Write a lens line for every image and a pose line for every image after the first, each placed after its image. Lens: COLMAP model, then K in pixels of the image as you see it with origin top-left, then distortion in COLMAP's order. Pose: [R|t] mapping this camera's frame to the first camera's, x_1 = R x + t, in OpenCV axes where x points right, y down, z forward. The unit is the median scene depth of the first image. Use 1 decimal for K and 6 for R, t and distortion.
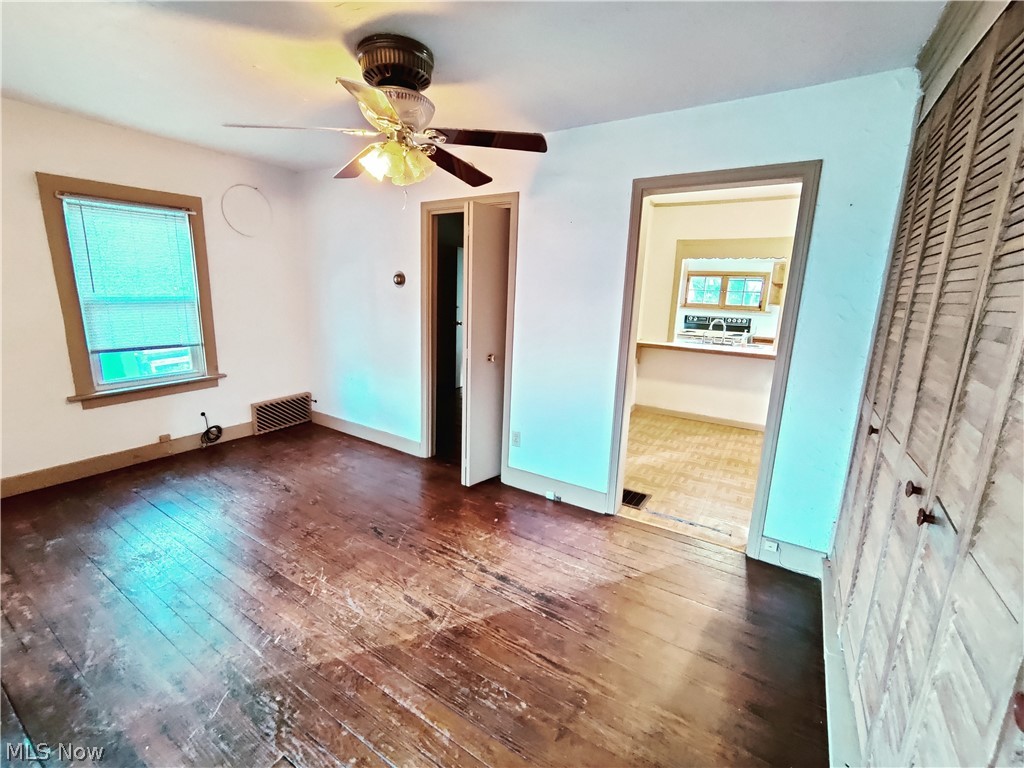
lens RADIAL K [[438.5, 0, 509.4], [0, 438.5, 379.1], [0, 0, 1]] dist [-0.005393, 0.000188]
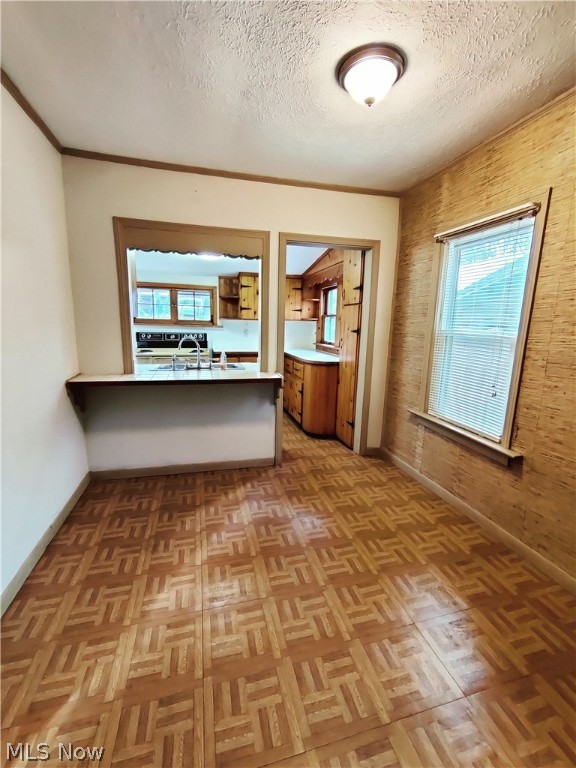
lens RADIAL K [[328.8, 0, 290.6], [0, 328.8, 383.5], [0, 0, 1]] dist [-0.005393, 0.000188]
pose [[0.668600, -0.150835, 0.728164, 0.126446], [0.143488, 0.986978, 0.072697, -0.054043], [-0.729647, 0.055878, 0.681537, 0.368974]]
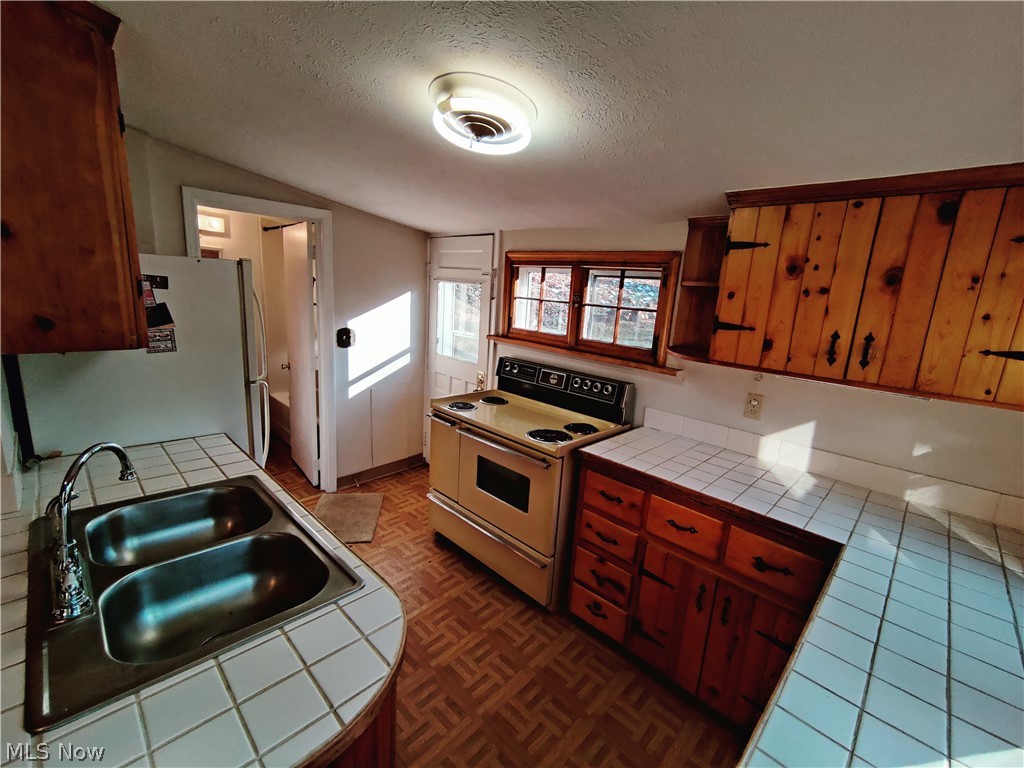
lens RADIAL K [[438.5, 0, 510.2], [0, 438.5, 385.9], [0, 0, 1]] dist [-0.005393, 0.000188]
pose [[0.979013, 0.070464, -0.191231, 0.532760], [-0.068460, 0.997508, 0.017072, -0.137896], [0.191957, -0.003622, 0.981397, 0.640194]]
